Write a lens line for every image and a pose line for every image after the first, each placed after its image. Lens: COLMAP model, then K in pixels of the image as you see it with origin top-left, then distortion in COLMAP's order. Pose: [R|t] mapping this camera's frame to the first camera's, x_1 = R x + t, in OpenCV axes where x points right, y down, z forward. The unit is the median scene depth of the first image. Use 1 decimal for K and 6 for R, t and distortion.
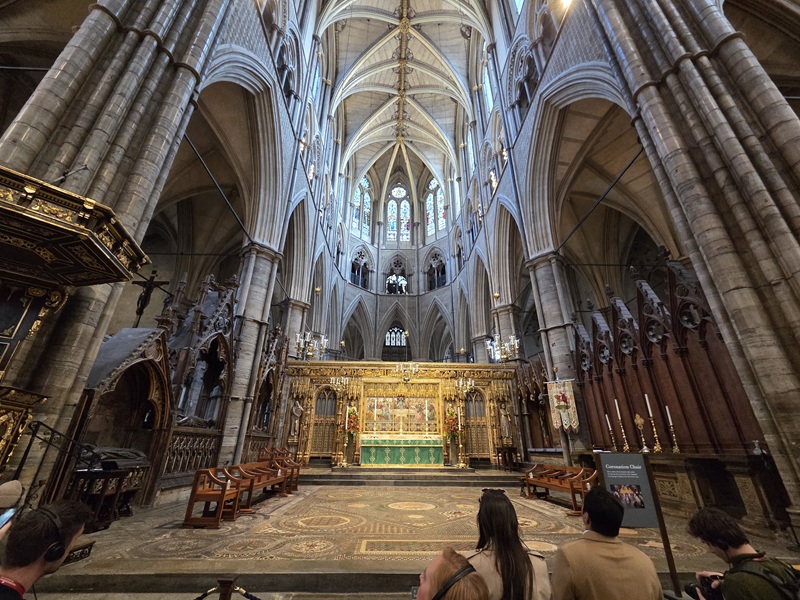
lens RADIAL K [[324.7, 0, 400.0], [0, 324.7, 300.0], [0, 0, 1]] dist [-0.000389, -0.000095]
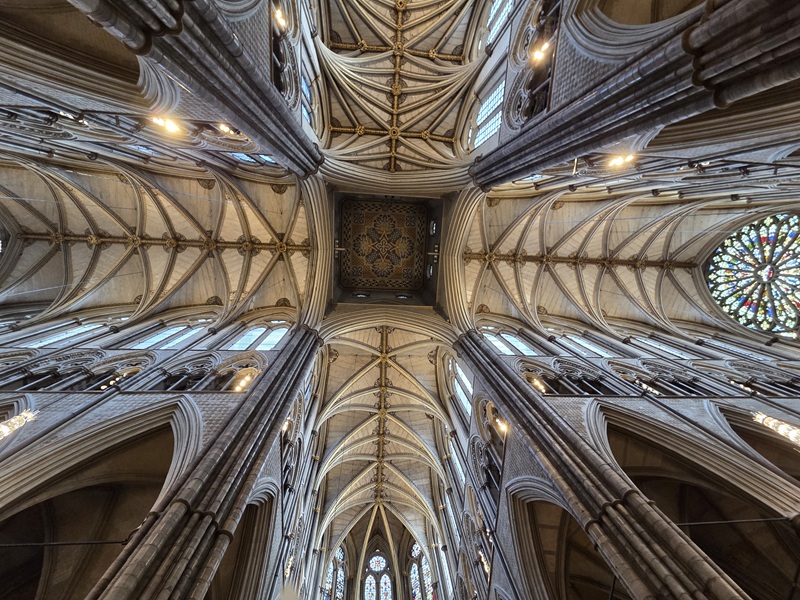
lens RADIAL K [[324.7, 0, 400.0], [0, 324.7, 300.0], [0, 0, 1]] dist [-0.000389, -0.000095]
pose [[0.995826, -0.001647, 0.091259, -0.027228], [0.074933, 0.585635, -0.807104, -0.045369], [-0.052115, 0.810573, 0.583314, -0.102969]]
